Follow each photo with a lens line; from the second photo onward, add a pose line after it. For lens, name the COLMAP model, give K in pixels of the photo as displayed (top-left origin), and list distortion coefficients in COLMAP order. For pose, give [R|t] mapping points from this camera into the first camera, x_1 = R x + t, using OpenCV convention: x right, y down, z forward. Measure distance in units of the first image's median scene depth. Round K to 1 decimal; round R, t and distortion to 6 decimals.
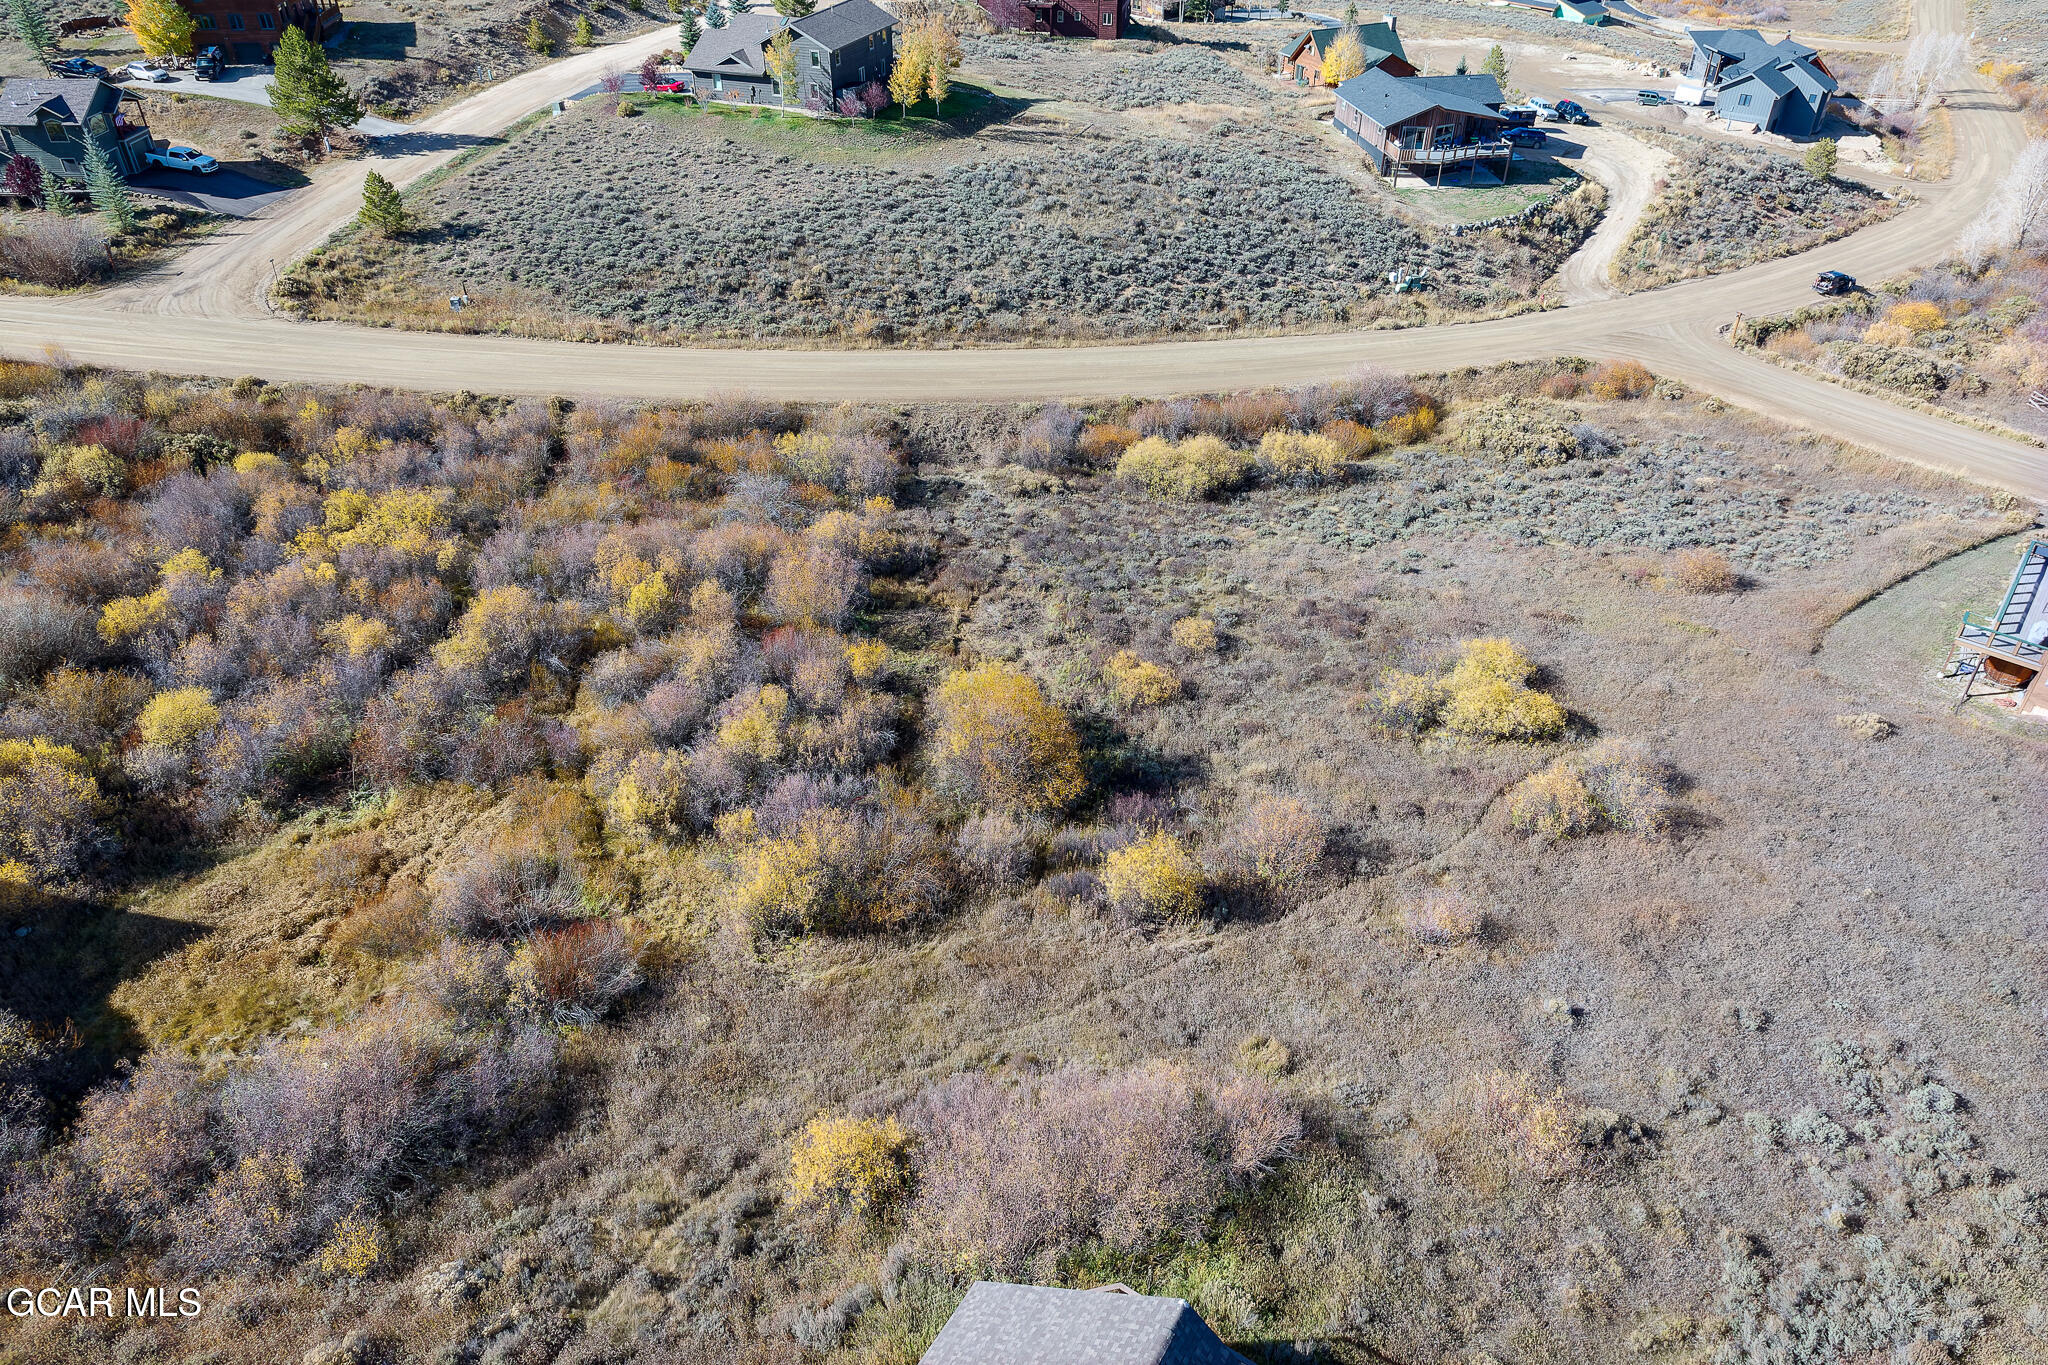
lens RADIAL K [[1355.9, 0, 1031.1], [0, 1355.9, 616.2], [0, 0, 1]] dist [-0.002155, 0.000353]
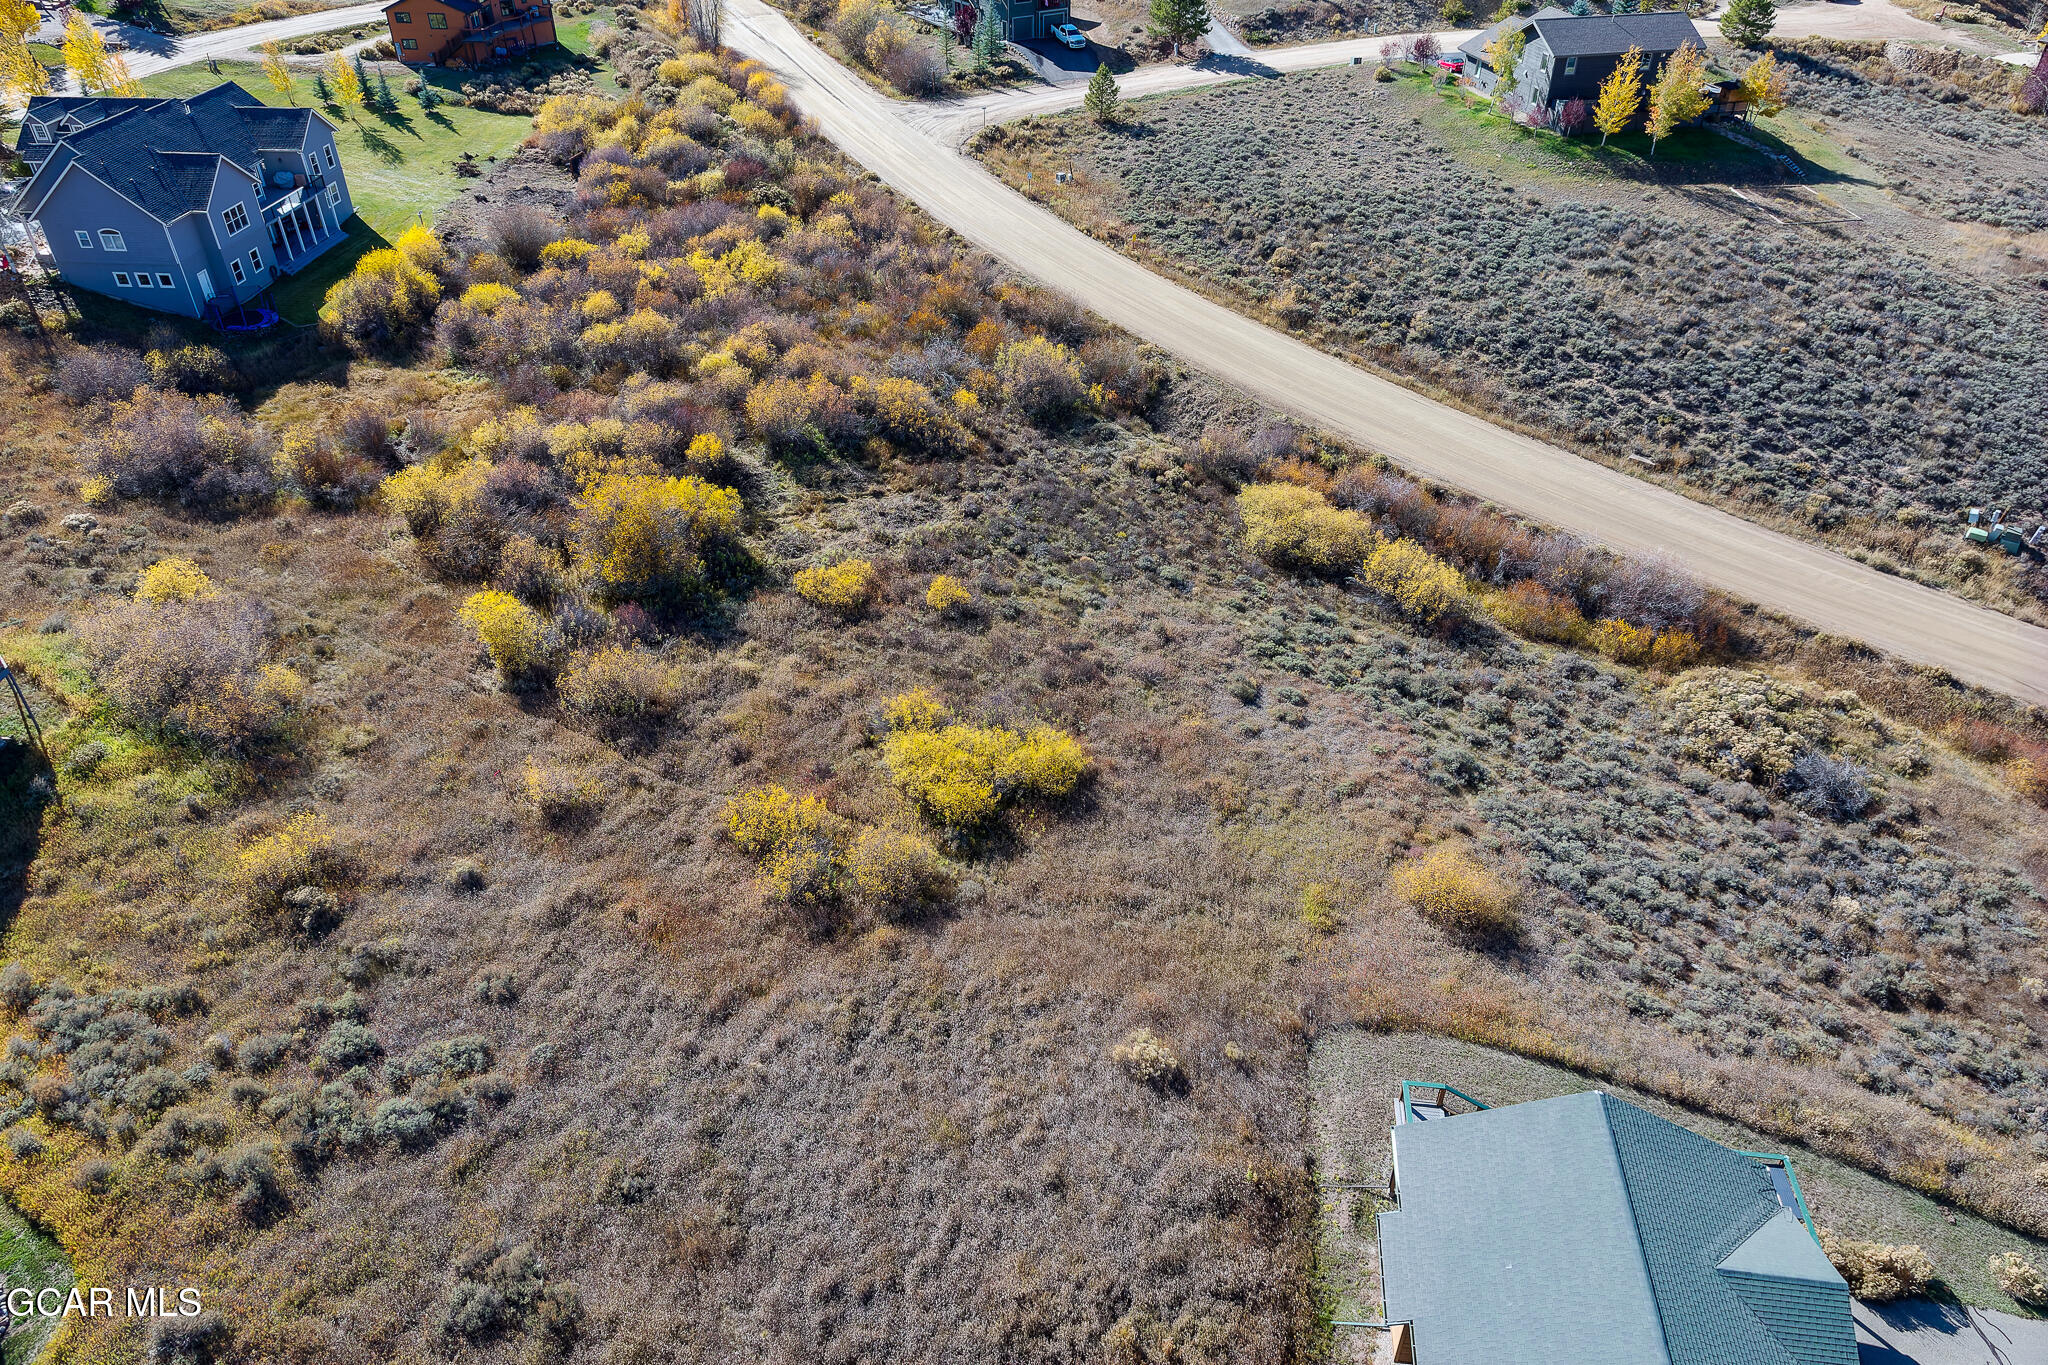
lens RADIAL K [[1357.4, 0, 1031.6], [0, 1357.4, 603.4], [0, 0, 1]] dist [0.001839, 0.000388]
pose [[0.537510, 0.471365, -0.699213, 0.549656], [-0.474823, 0.854418, 0.210981, -0.141841], [0.696869, 0.218598, 0.683073, 0.229656]]
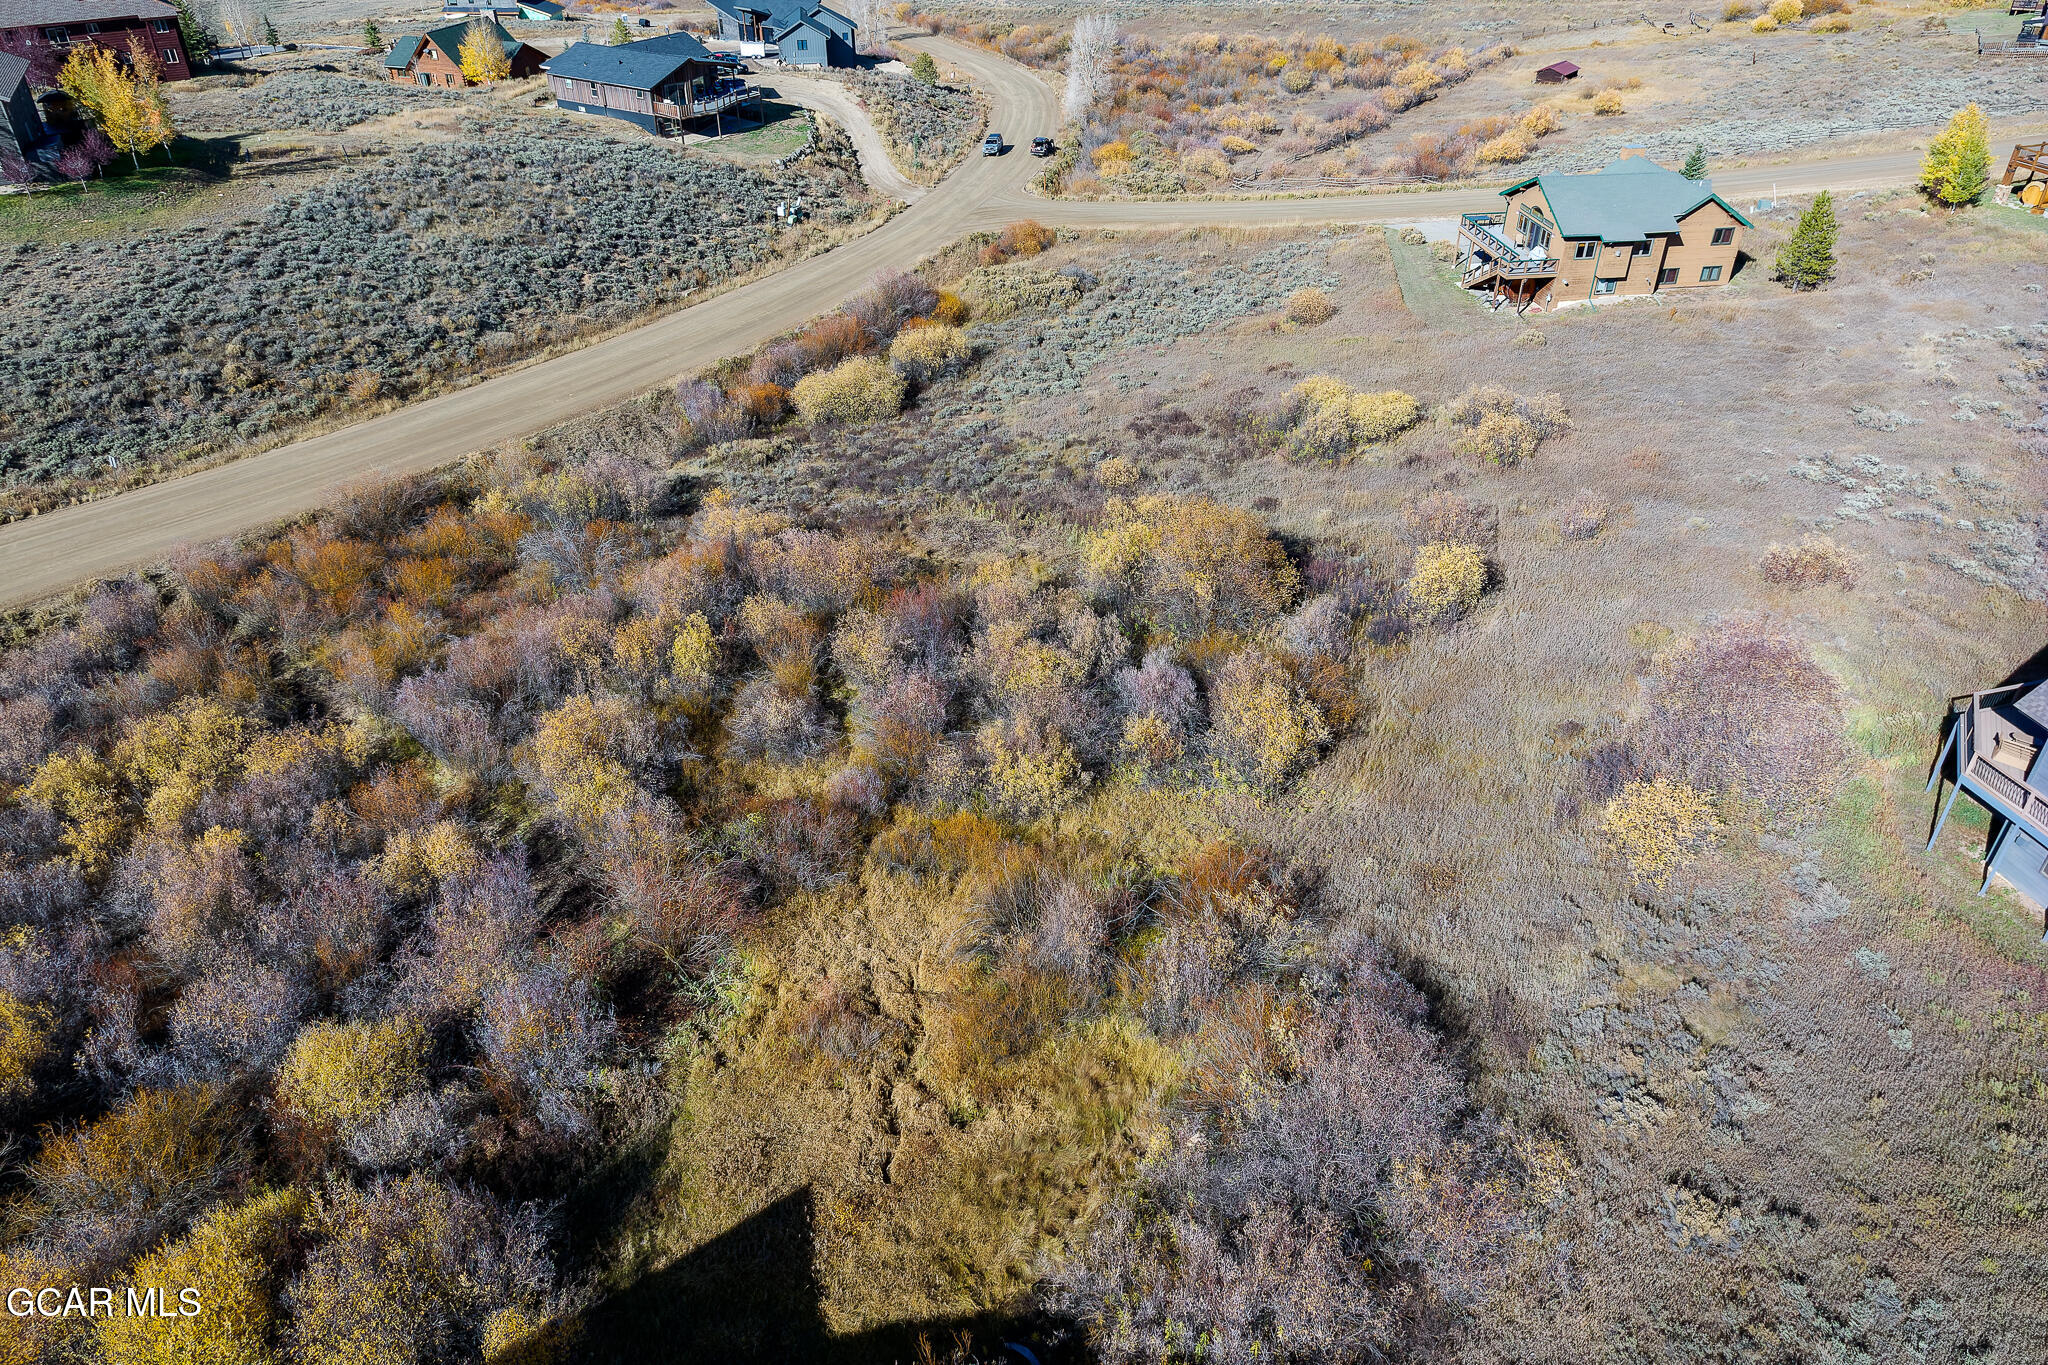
lens RADIAL K [[1354.0, 0, 1031.6], [0, 1354.0, 614.8], [0, 0, 1]] dist [-0.005577, -0.000517]
pose [[0.670914, -0.401458, 0.623463, -0.389272], [0.419673, 0.898733, 0.127095, -0.030398], [-0.611350, 0.176381, 0.771454, 0.167326]]
